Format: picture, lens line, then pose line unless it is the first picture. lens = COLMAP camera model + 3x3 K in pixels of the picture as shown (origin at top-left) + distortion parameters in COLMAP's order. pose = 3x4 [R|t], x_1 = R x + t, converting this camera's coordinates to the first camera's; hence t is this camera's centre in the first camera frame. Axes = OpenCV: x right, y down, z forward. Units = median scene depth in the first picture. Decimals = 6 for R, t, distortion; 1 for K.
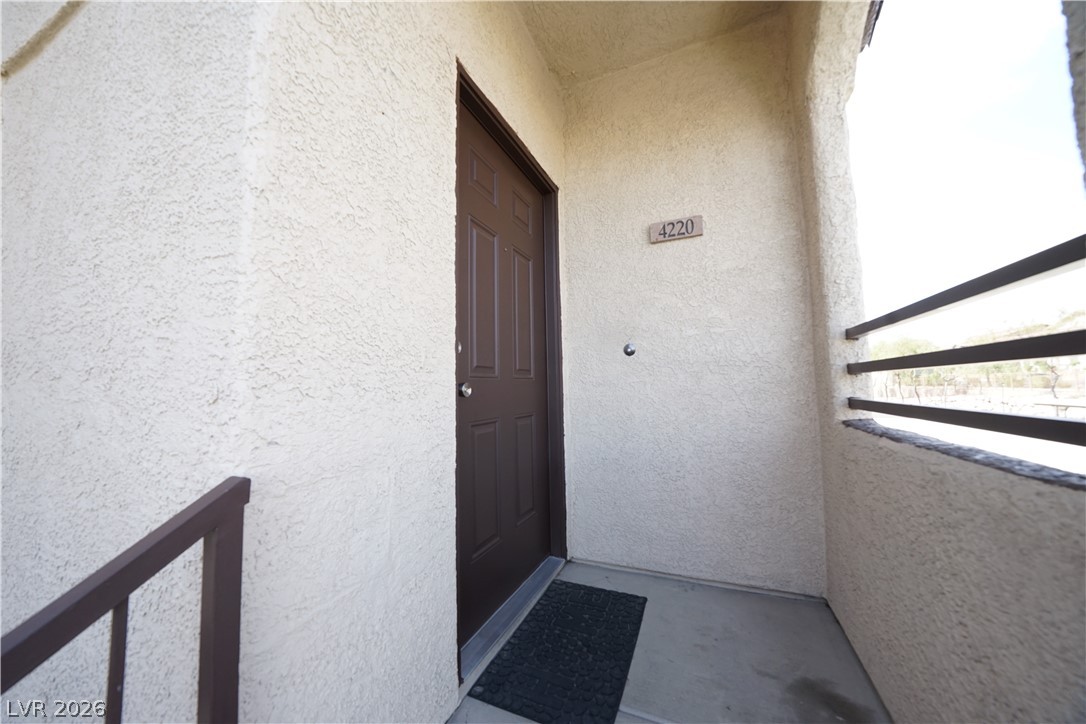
lens RADIAL K [[376.0, 0, 539.6], [0, 376.0, 361.0], [0, 0, 1]] dist [-0.020880, 0.001294]
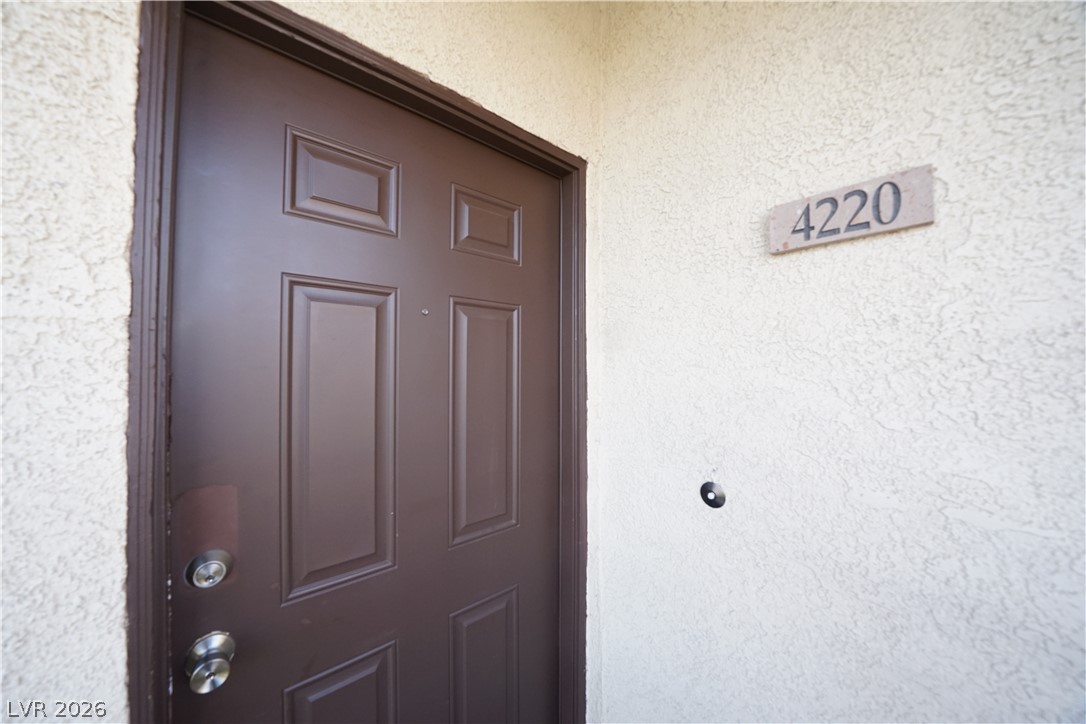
lens RADIAL K [[376.0, 0, 541.9], [0, 376.0, 361.2], [0, 0, 1]] dist [-0.020880, 0.001294]
pose [[0.904016, 0.016182, -0.427193, 0.250708], [0.007853, 0.998486, 0.054441, -0.225617], [0.427428, -0.052570, 0.902520, 0.523393]]
